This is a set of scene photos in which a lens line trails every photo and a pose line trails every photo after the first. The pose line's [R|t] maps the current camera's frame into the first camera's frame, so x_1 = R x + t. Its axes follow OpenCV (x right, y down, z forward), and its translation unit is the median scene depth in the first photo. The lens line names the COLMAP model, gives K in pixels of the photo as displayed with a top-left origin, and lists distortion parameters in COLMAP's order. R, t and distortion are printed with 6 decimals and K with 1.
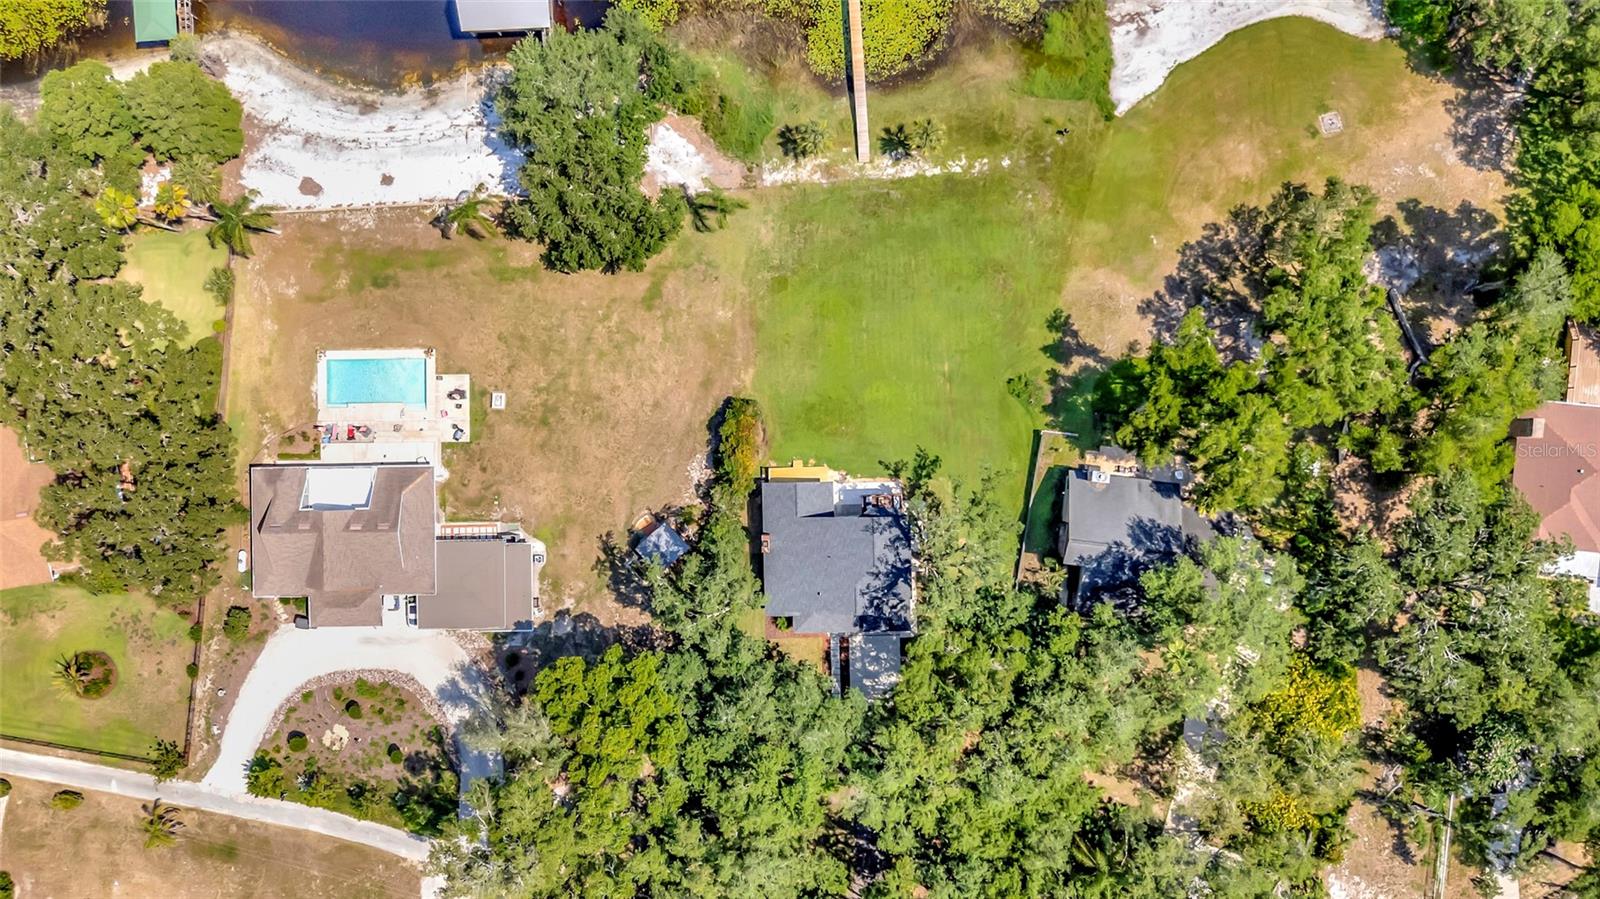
lens RADIAL K [[1186.5, 0, 800.0], [0, 1186.5, 449.5], [0, 0, 1]] dist [0.045515, -0.051219]
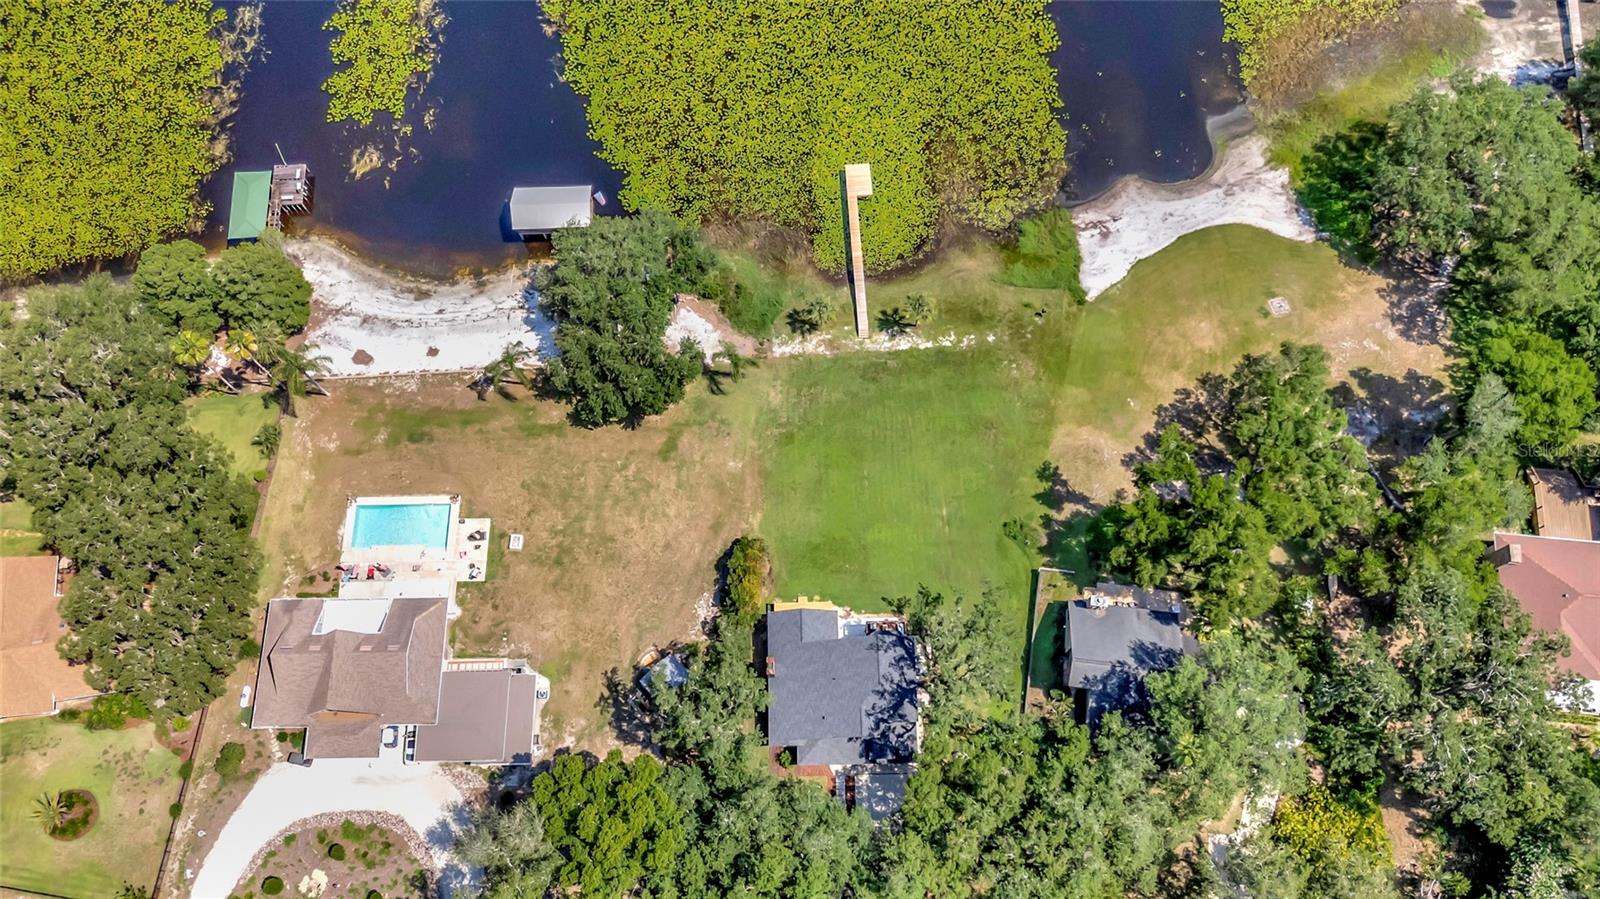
lens RADIAL K [[1186.5, 0, 800.0], [0, 1186.5, 449.5], [0, 0, 1]] dist [0.045515, -0.051219]
pose [[0.999987, 0.004692, -0.002030, -0.002986], [-0.005103, 0.940515, -0.339714, 0.236835], [0.000316, 0.339720, 0.940527, -0.008116]]
